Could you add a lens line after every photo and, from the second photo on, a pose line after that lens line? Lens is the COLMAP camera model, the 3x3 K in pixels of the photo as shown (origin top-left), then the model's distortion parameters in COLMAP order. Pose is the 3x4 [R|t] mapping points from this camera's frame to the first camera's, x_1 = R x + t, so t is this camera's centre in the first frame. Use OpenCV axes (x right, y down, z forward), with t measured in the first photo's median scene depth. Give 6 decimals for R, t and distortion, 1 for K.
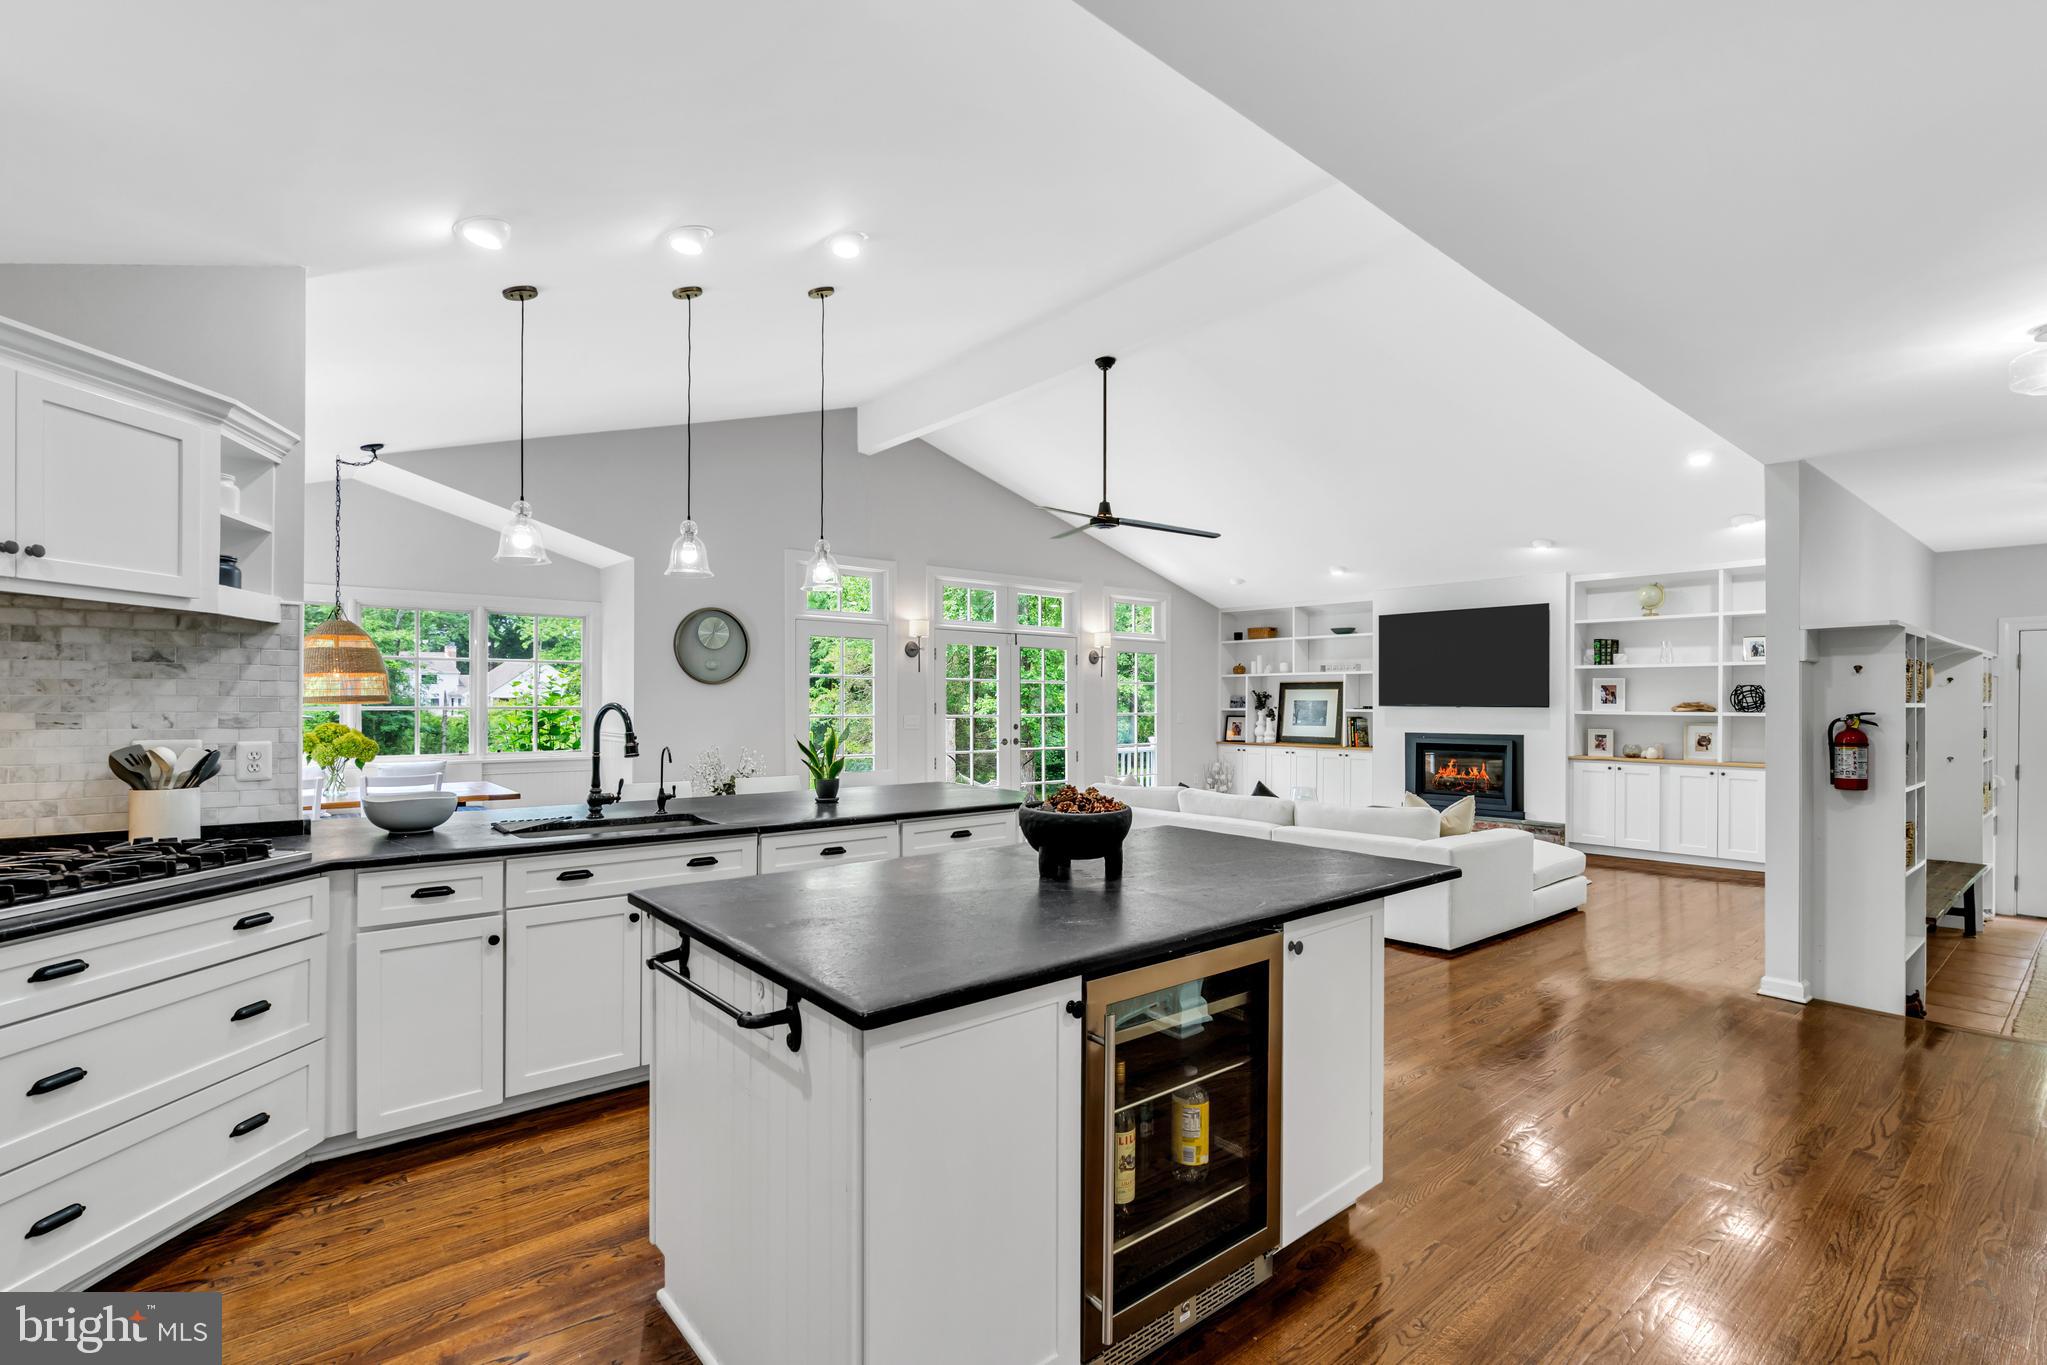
lens RADIAL K [[929.2, 0, 1028.1], [0, 929.2, 696.9], [0, 0, 1]] dist [-0.000180, -0.000677]
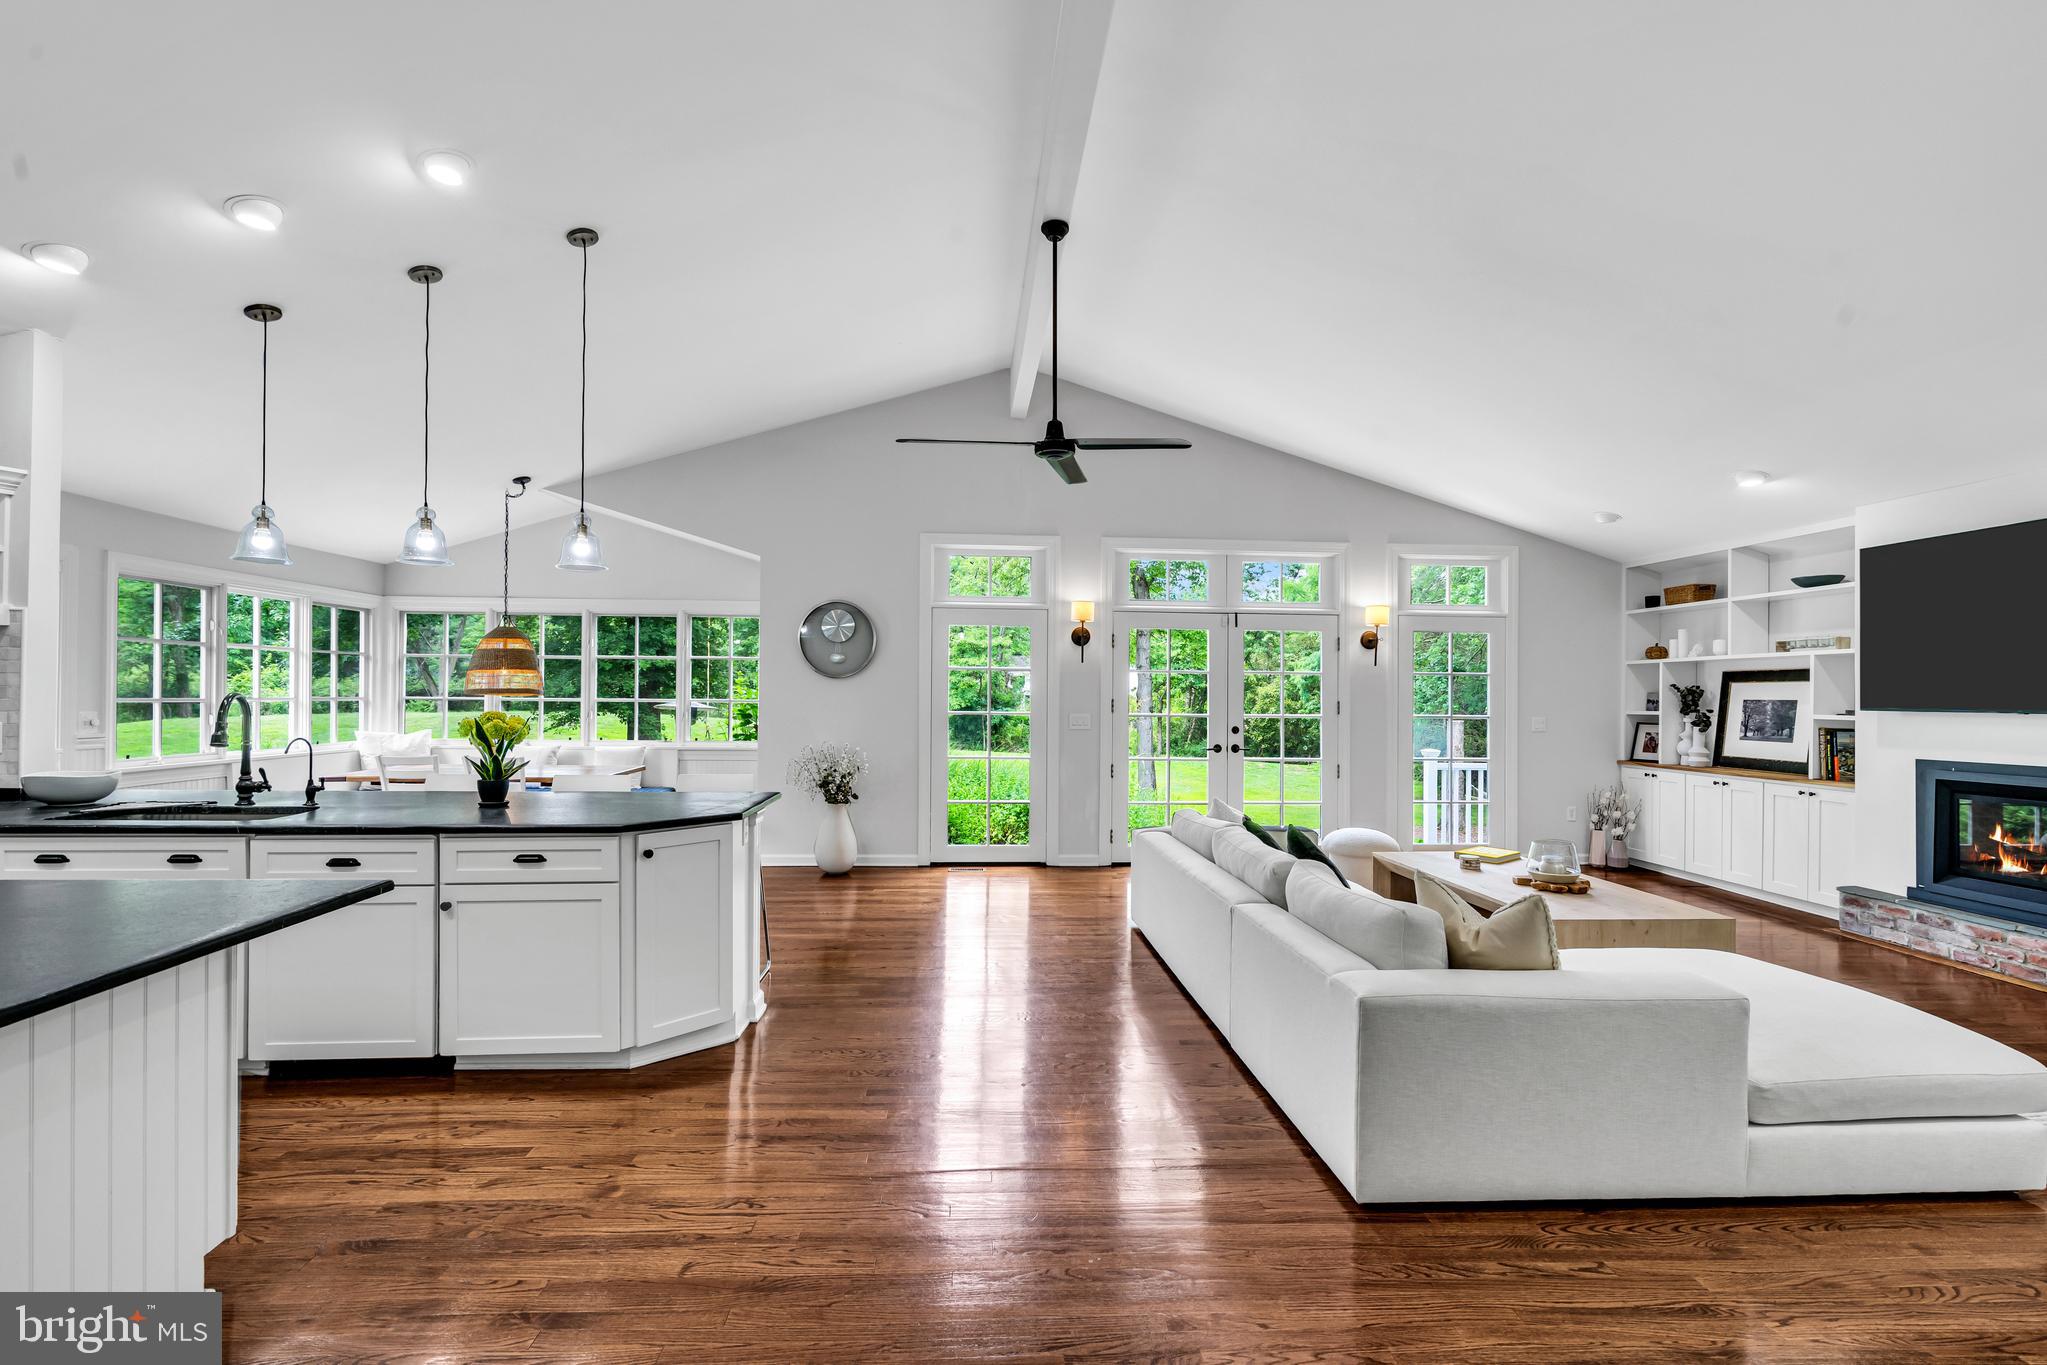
lens RADIAL K [[922.7, 0, 1018.8], [0, 922.7, 693.2], [0, 0, 1]] dist [-0.006769, -0.000478]
pose [[0.804555, 0.002988, -0.593870, 0.305390], [-0.003844, 0.999993, -0.000177, 0.001420], [0.593865, 0.002425, 0.804561, 0.256418]]
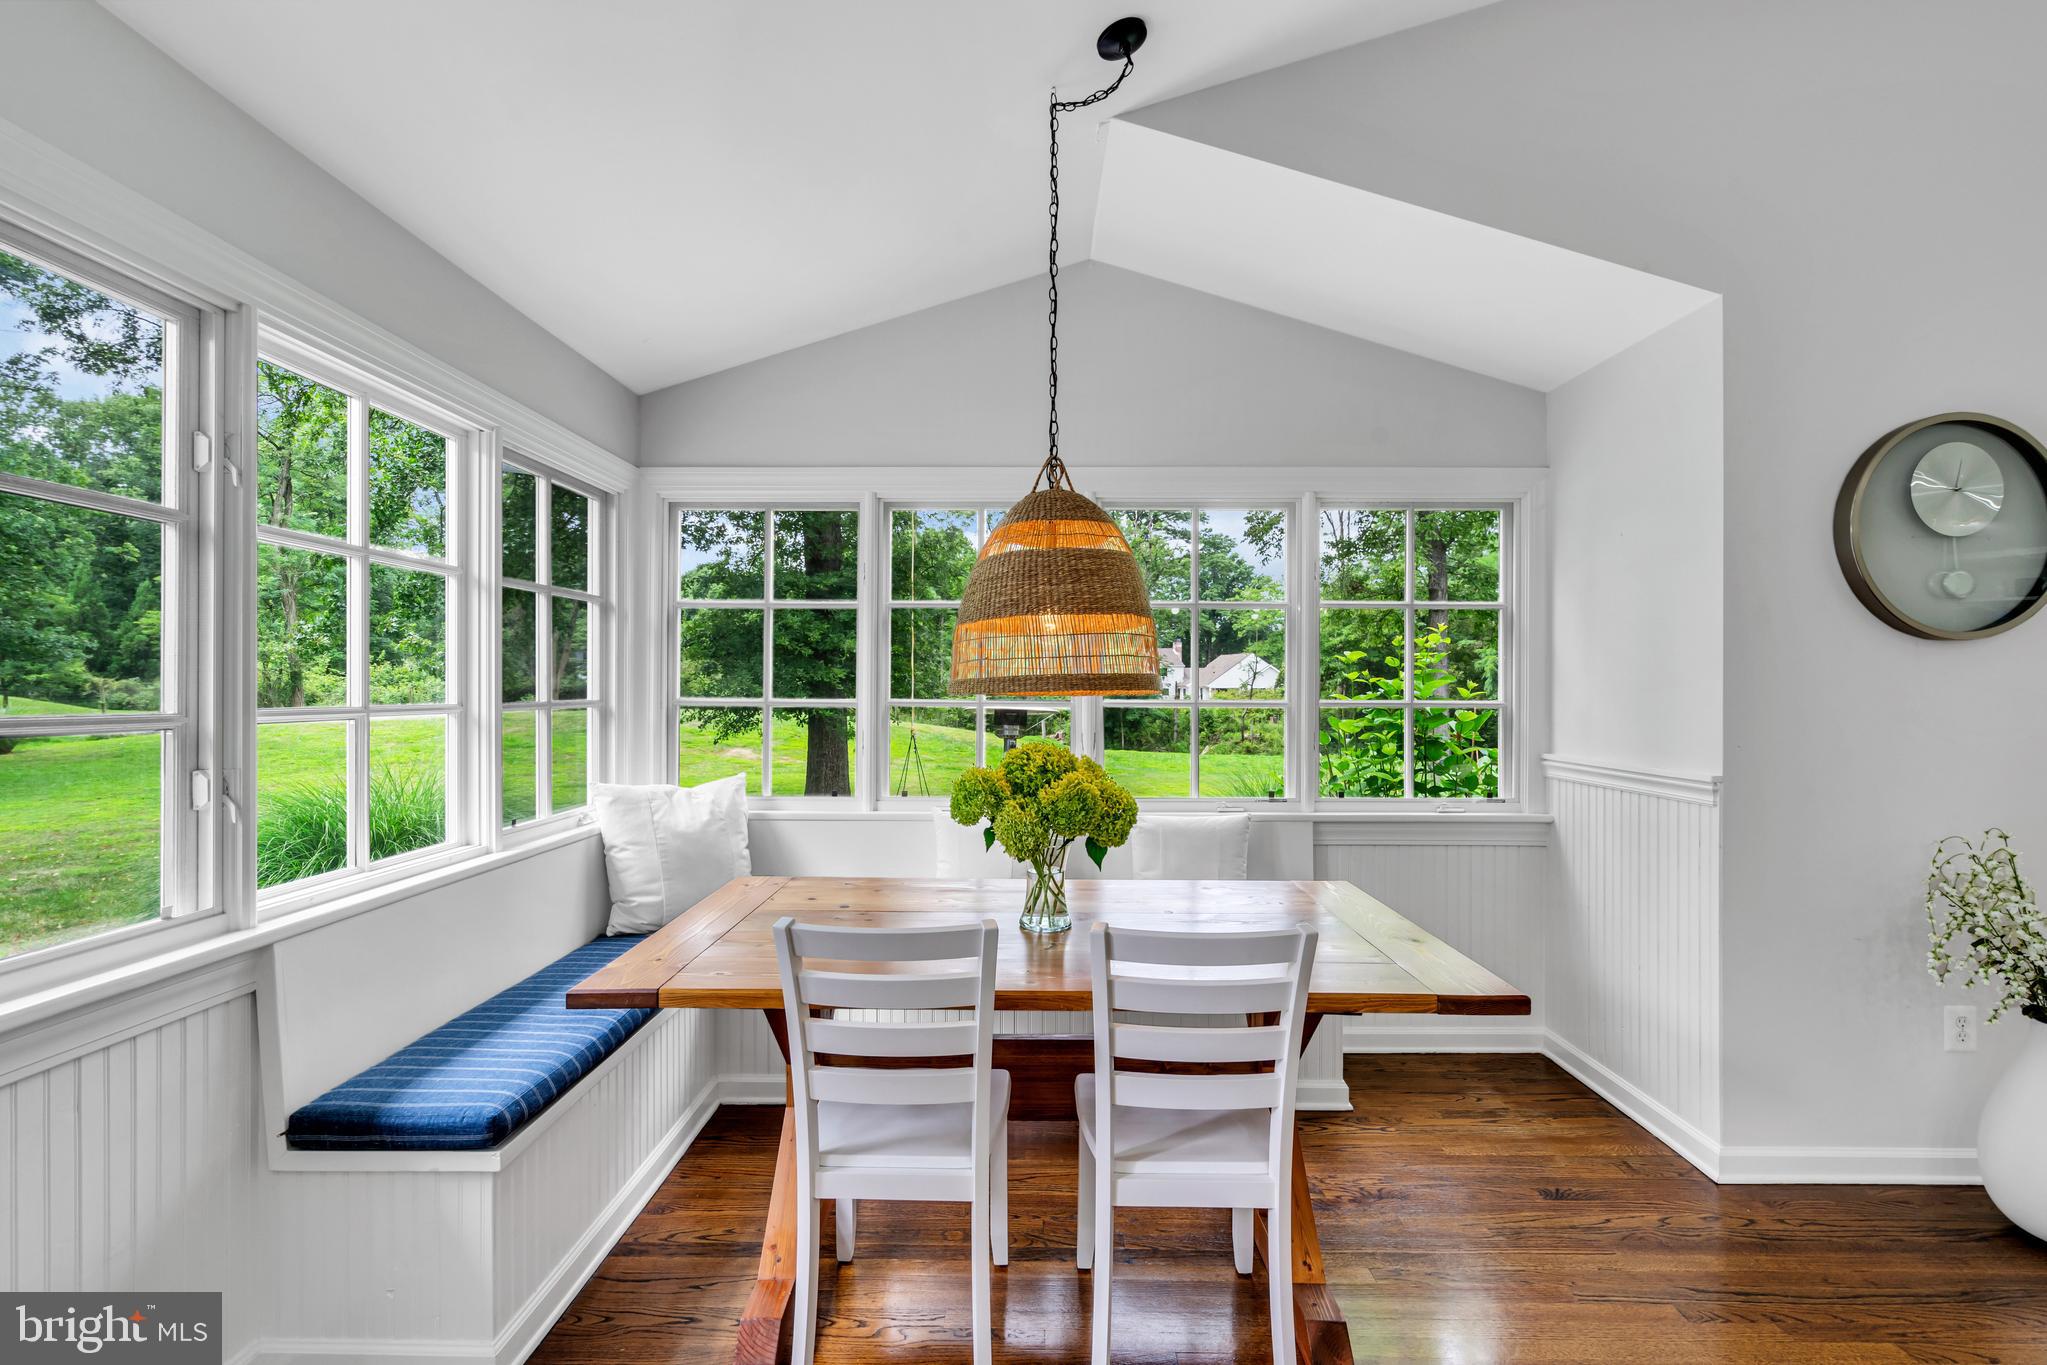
lens RADIAL K [[929.2, 0, 1028.1], [0, 929.2, 696.9], [0, 0, 1]] dist [-0.000180, -0.000677]
pose [[0.756572, 0.005242, -0.653889, -0.286665], [0.001522, 0.999951, 0.009777, 0.002301], [0.653908, -0.008392, 0.756527, 0.404822]]
